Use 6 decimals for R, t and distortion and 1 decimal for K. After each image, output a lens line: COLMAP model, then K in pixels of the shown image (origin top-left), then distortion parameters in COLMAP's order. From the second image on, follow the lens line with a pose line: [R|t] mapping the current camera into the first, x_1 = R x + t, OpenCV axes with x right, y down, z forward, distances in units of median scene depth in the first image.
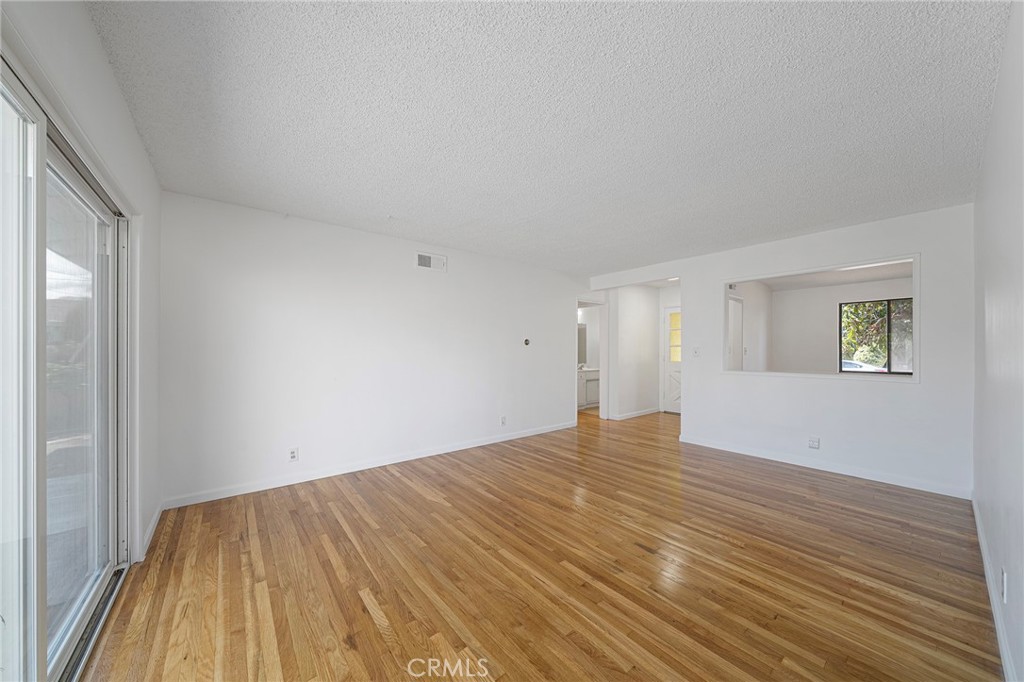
lens RADIAL K [[352.6, 0, 514.8], [0, 352.6, 344.6], [0, 0, 1]] dist [-0.003598, -0.000323]
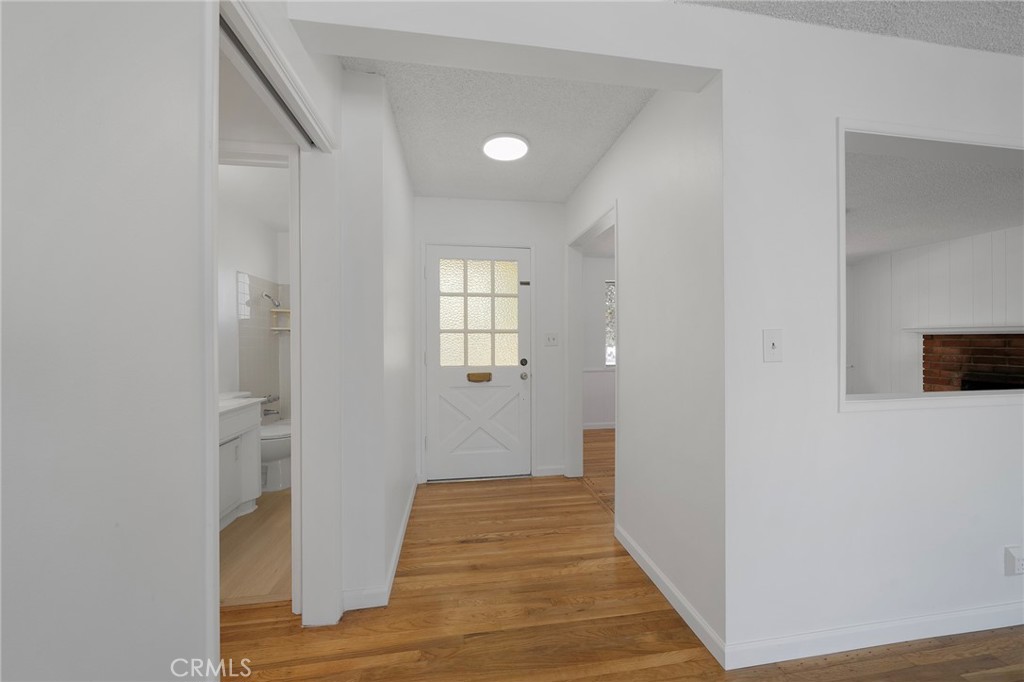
lens RADIAL K [[352.6, 0, 506.4], [0, 352.6, 341.4], [0, 0, 1]] dist [-0.003598, -0.000323]
pose [[0.517606, -0.005354, 0.855602, 0.124511], [-0.009918, 0.999876, 0.012257, 0.027107], [-0.855561, -0.014830, 0.517489, 1.739189]]
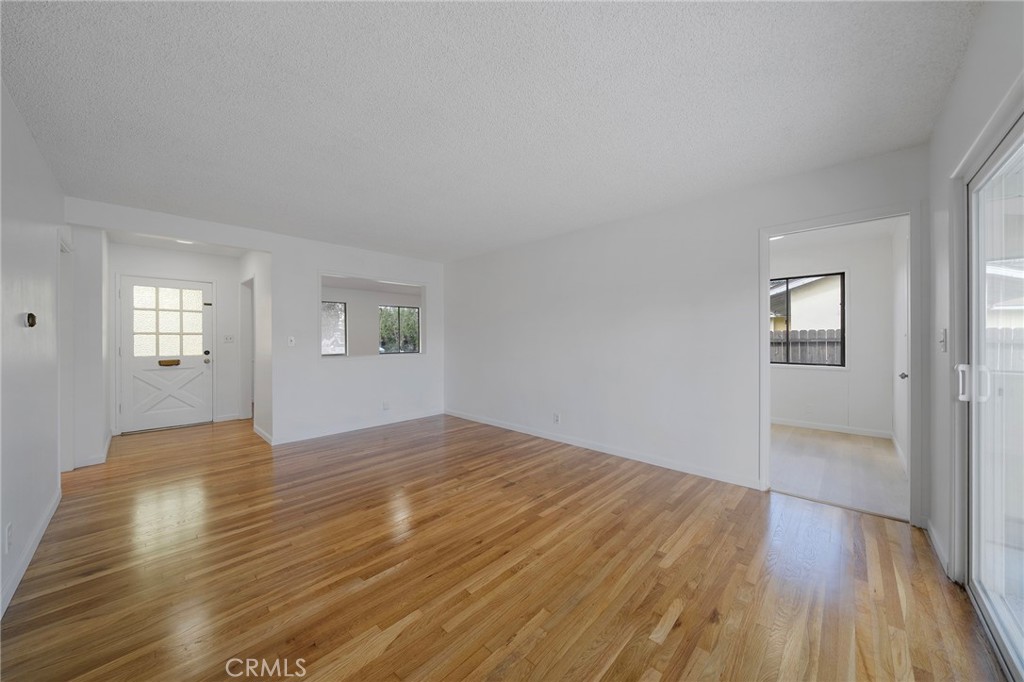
lens RADIAL K [[352.6, 0, 506.3], [0, 352.6, 337.3], [0, 0, 1]] dist [-0.003598, -0.000323]
pose [[-0.113494, 0.000379, 0.993539, -0.812428], [-0.011237, 0.999935, -0.001665, 0.013422], [-0.993475, -0.011354, -0.113482, 0.986522]]
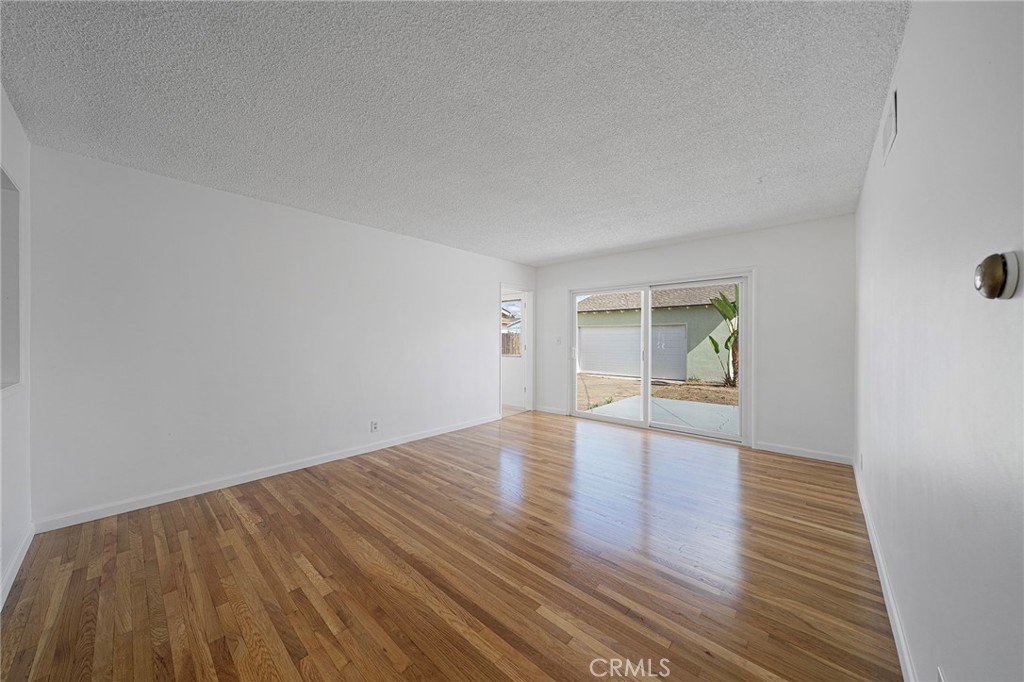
lens RADIAL K [[352.6, 0, 502.7], [0, 352.6, 340.0], [0, 0, 1]] dist [-0.003598, -0.000323]
pose [[-0.990961, -0.000635, -0.134146, 0.441599], [0.000591, 0.999958, -0.009098, 0.028612], [0.134146, -0.009095, -0.990920, 2.136891]]
